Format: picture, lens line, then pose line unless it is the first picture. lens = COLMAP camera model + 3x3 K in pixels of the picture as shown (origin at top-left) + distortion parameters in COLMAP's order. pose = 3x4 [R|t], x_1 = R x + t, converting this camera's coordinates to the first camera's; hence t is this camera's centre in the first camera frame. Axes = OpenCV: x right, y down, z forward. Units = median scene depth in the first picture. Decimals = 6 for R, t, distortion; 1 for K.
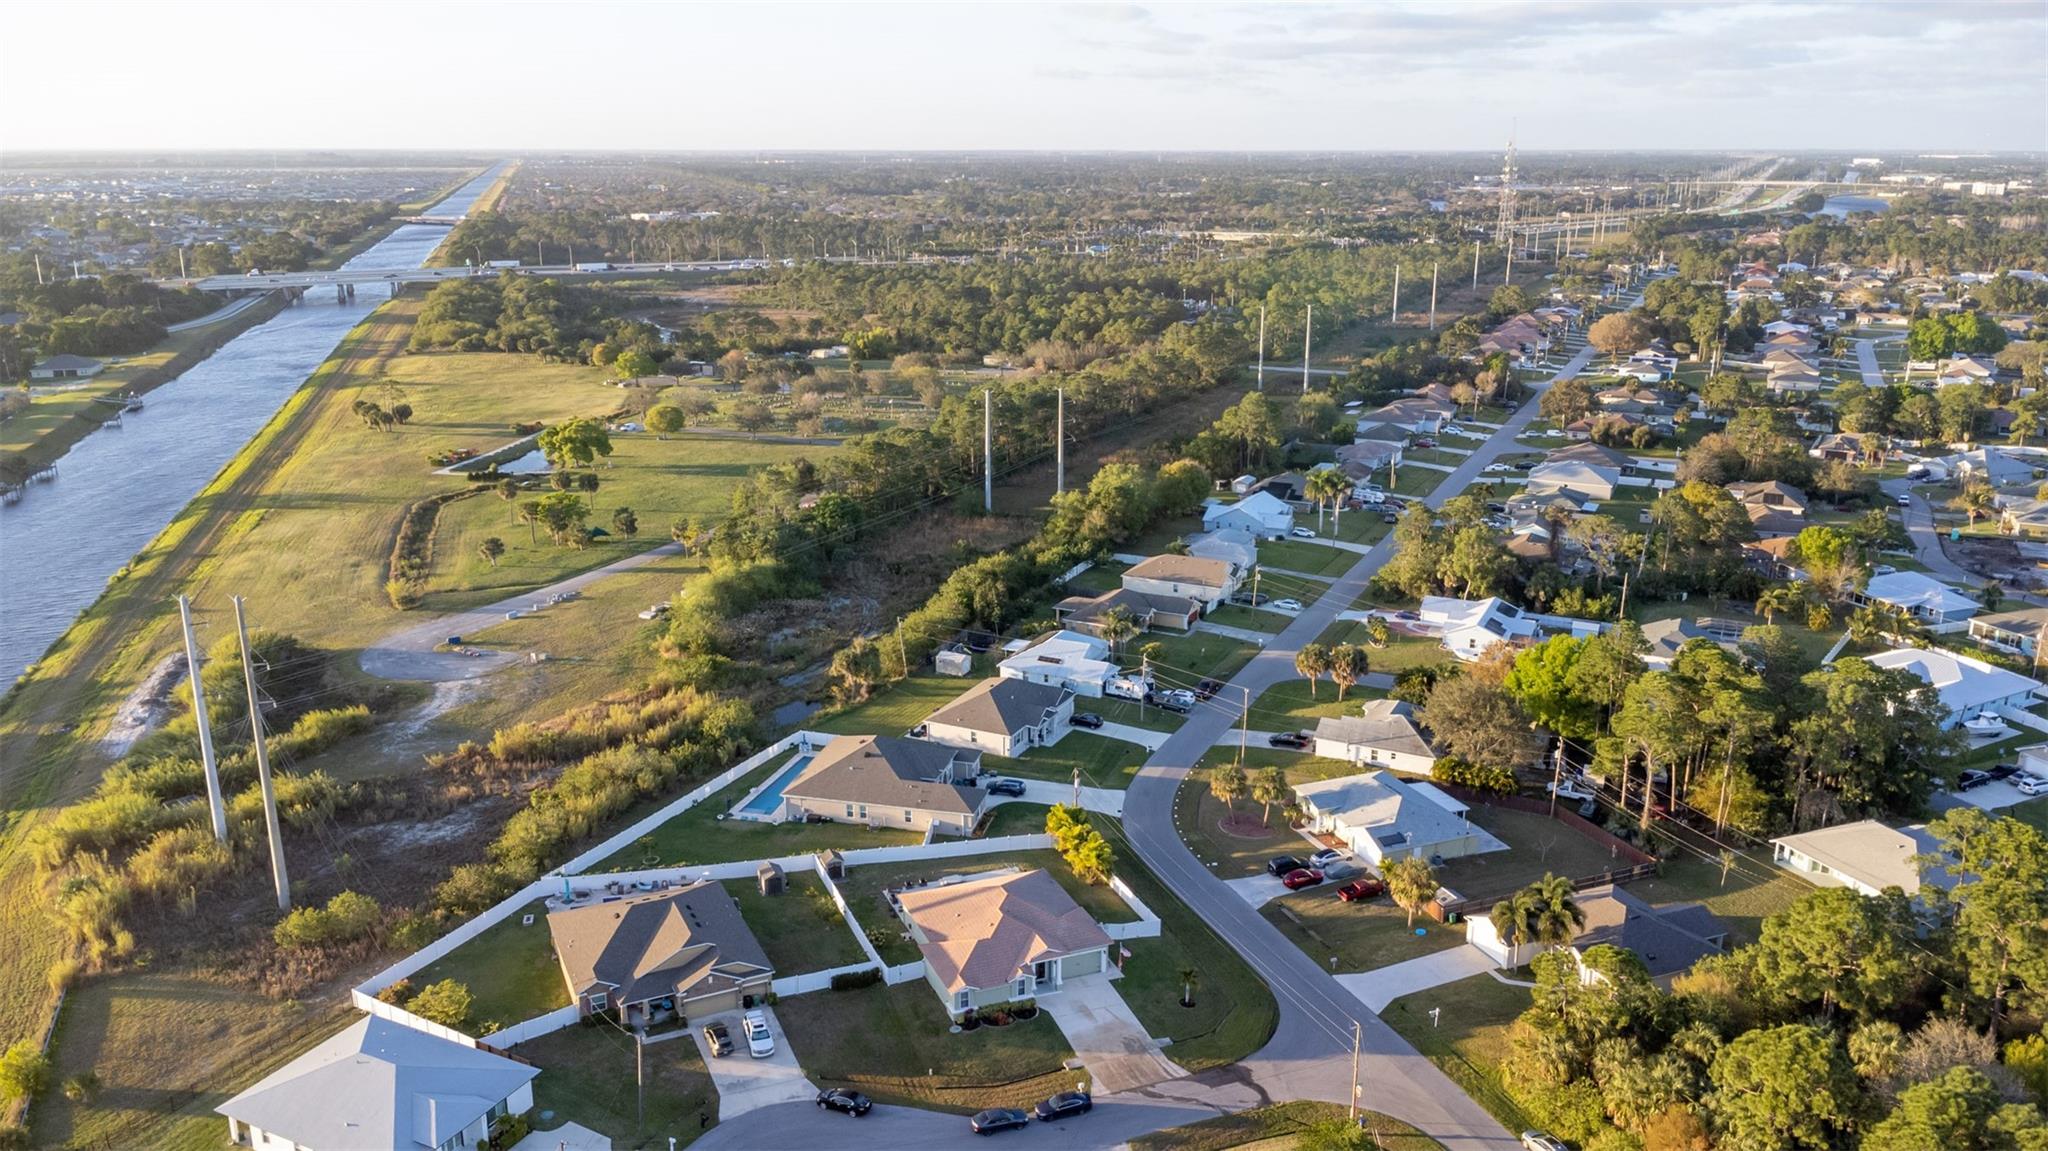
lens RADIAL K [[1459.1, 0, 1035.9], [0, 1459.1, 572.2], [0, 0, 1]] dist [0.030445, 0.000239]
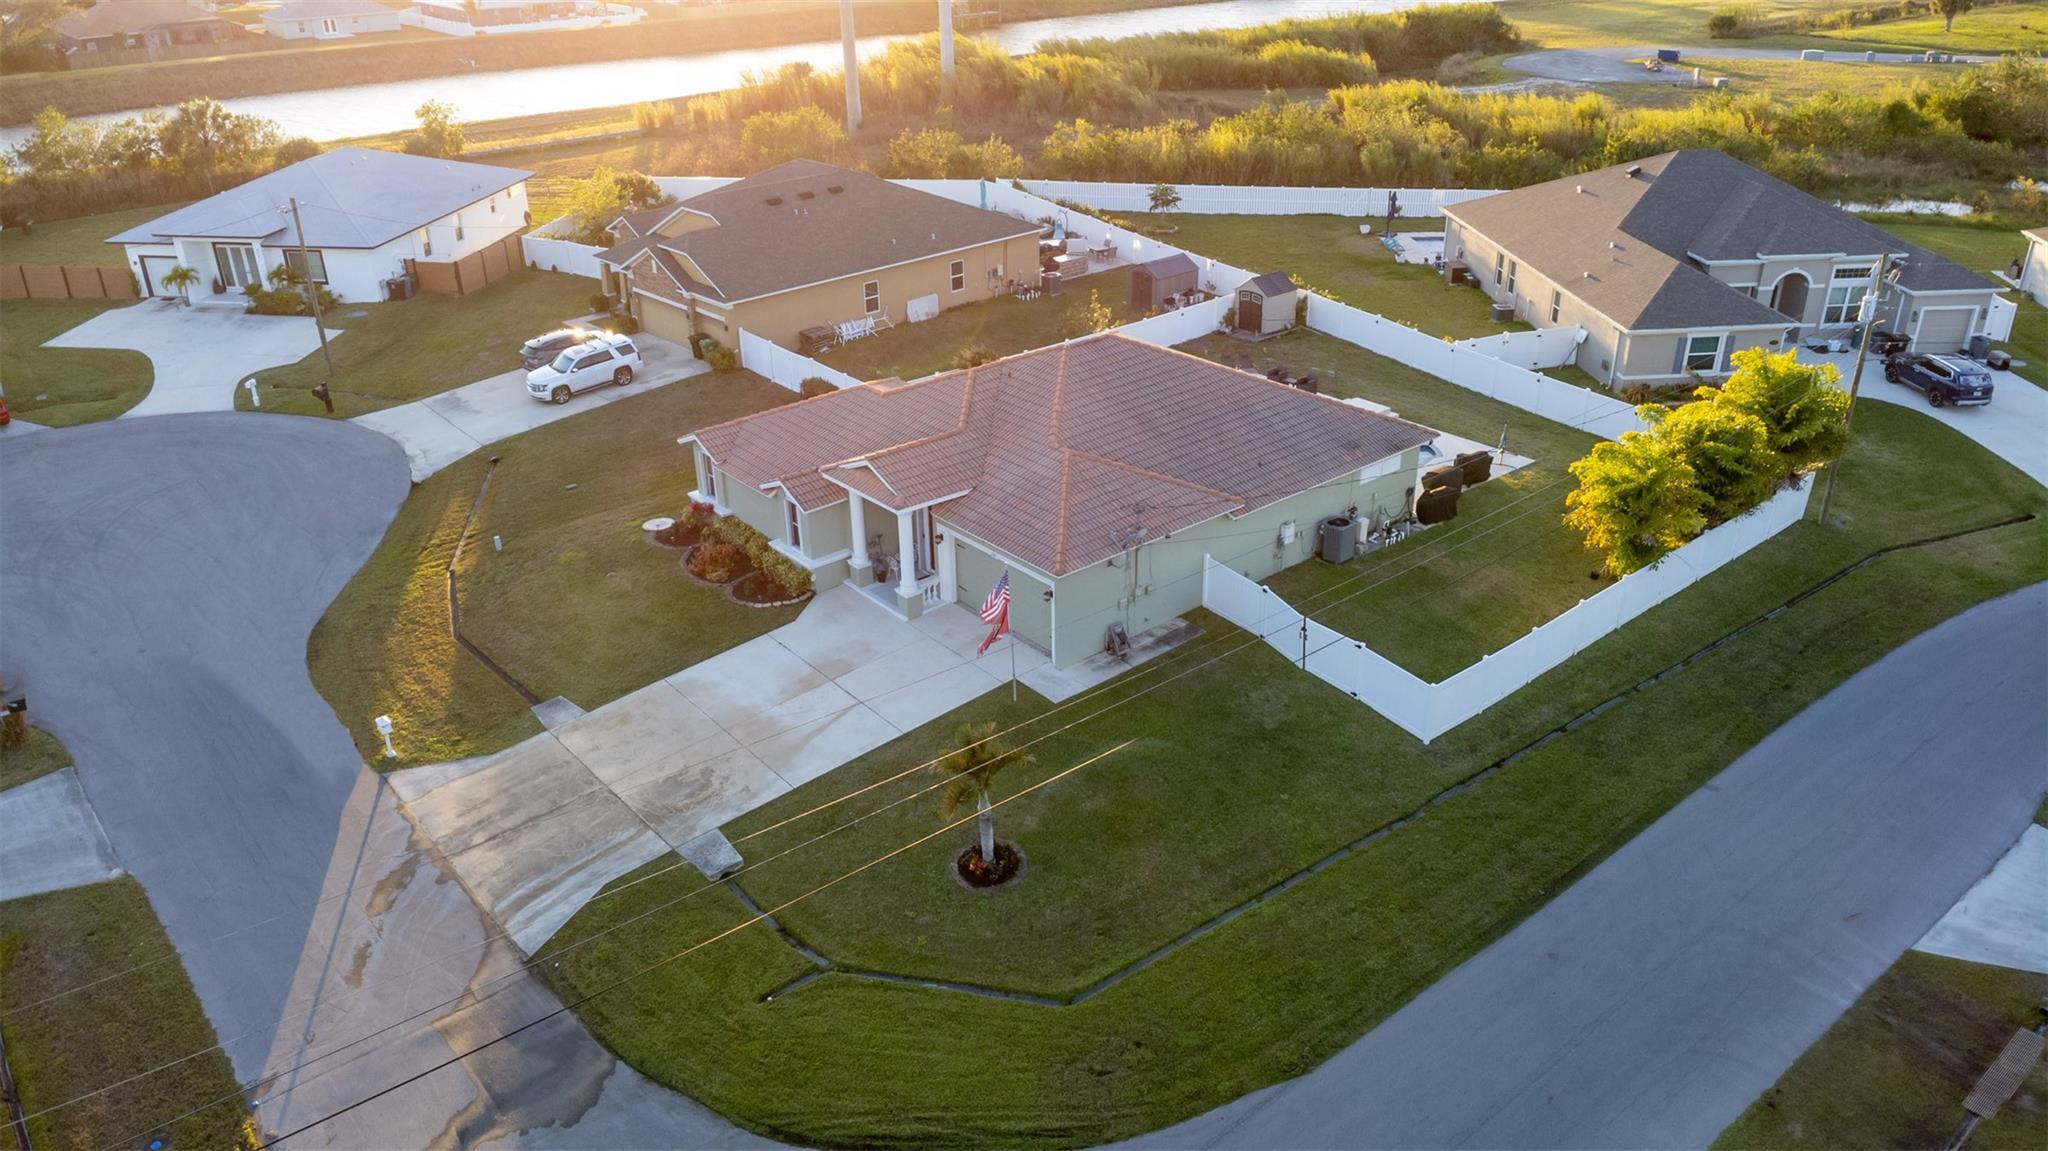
lens RADIAL K [[1502.2, 0, 1042.4], [0, 1502.2, 575.8], [0, 0, 1]] dist [0.013729, -0.004398]
pose [[0.310818, 0.411809, -0.856624, 0.270735], [-0.235798, 0.906498, 0.350229, 0.133318], [0.920756, 0.093133, 0.378860, 0.784670]]
